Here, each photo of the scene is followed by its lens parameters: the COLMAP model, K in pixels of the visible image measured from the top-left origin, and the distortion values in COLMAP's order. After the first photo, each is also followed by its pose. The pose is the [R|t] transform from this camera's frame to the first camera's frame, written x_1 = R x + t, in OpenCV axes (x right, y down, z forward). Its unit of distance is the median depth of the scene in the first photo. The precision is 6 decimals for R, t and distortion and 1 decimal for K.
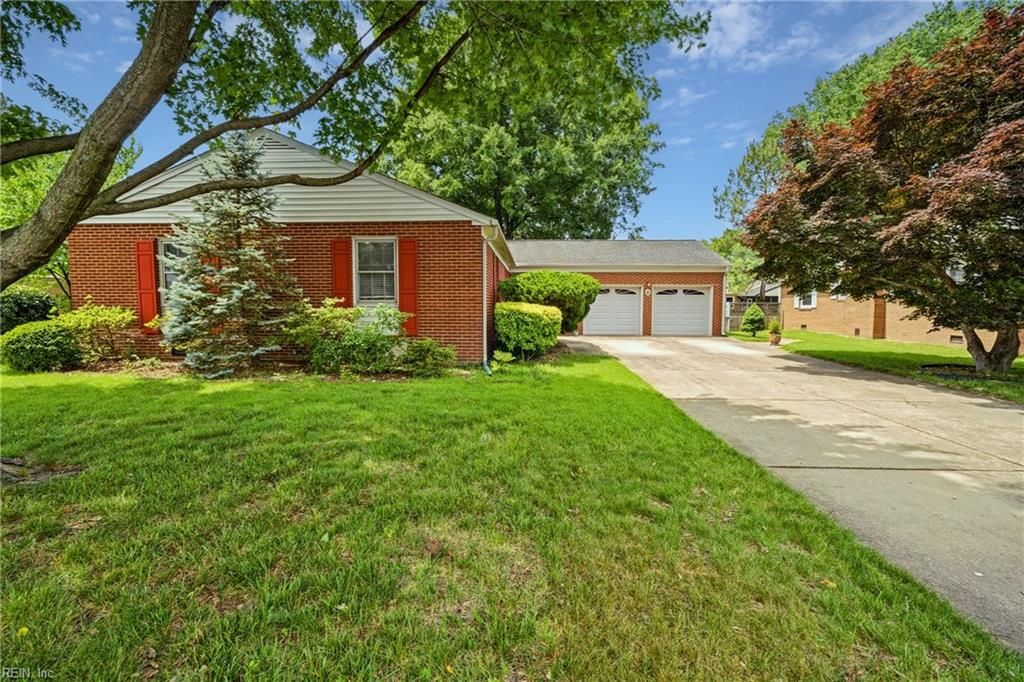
lens RADIAL K [[413.7, 0, 516.1], [0, 413.7, 335.3], [0, 0, 1]] dist [-0.001621, -0.000005]
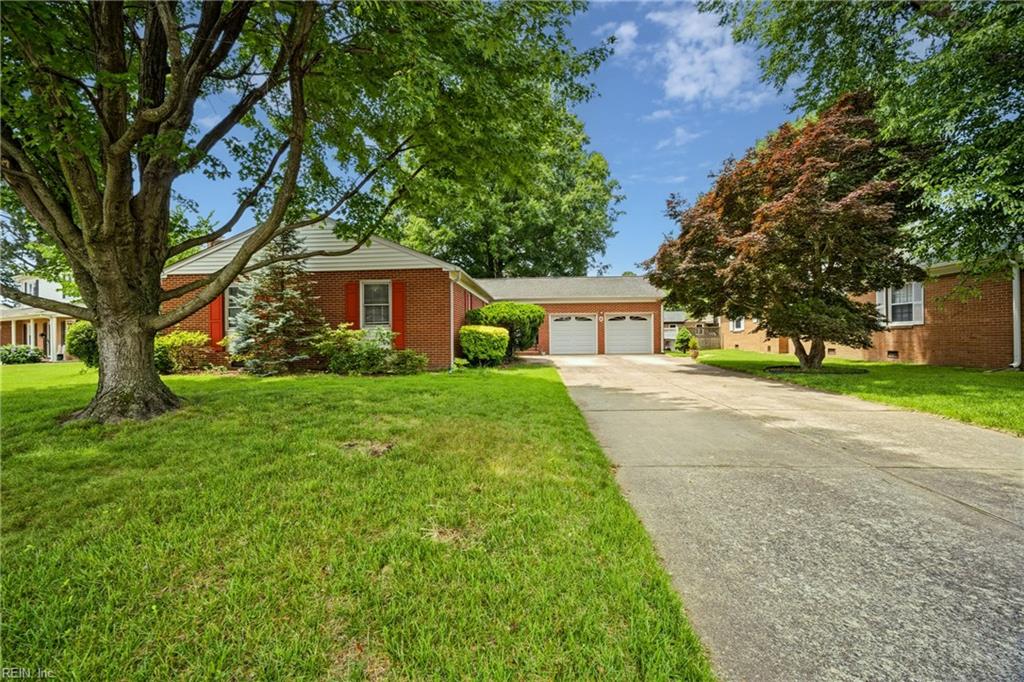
lens RADIAL K [[379.2, 0, 503.2], [0, 379.2, 338.7], [0, 0, 1]] dist [-0.002131, -0.000355]
pose [[0.999332, -0.011169, -0.034787, 0.143084], [0.008935, 0.997927, -0.063739, 0.050721], [0.035427, 0.063385, 0.997360, -0.277323]]
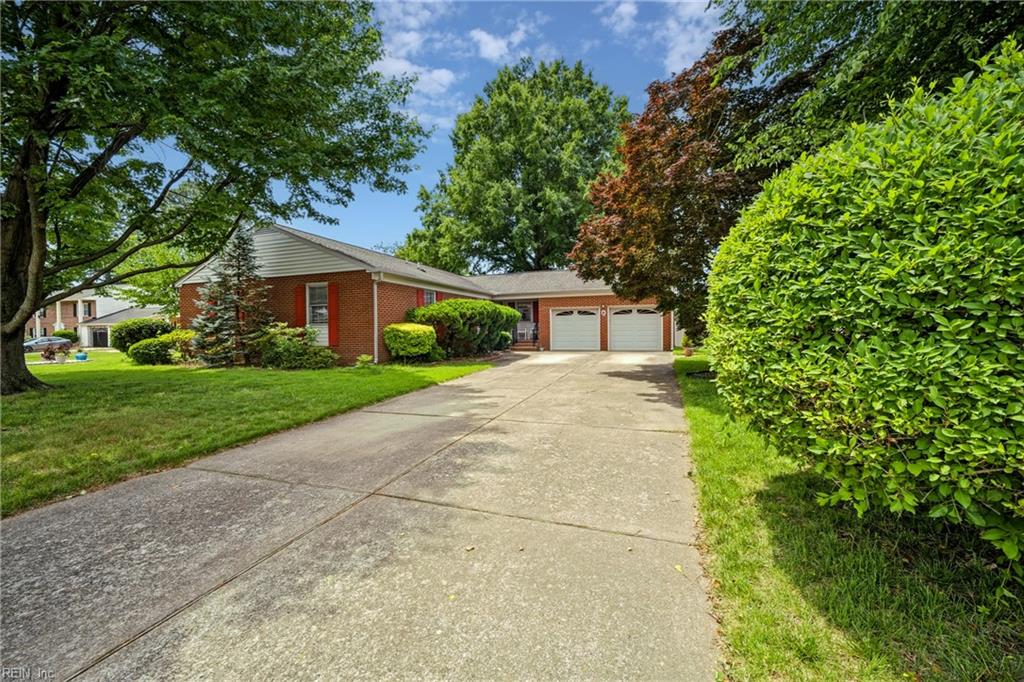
lens RADIAL K [[379.2, 0, 503.2], [0, 379.2, 338.7], [0, 0, 1]] dist [-0.002131, -0.000355]
pose [[0.959322, -0.009120, -0.282167, 0.742334], [-0.003980, 0.998942, -0.045817, 0.035669], [0.282286, 0.045076, 0.958271, -0.166444]]
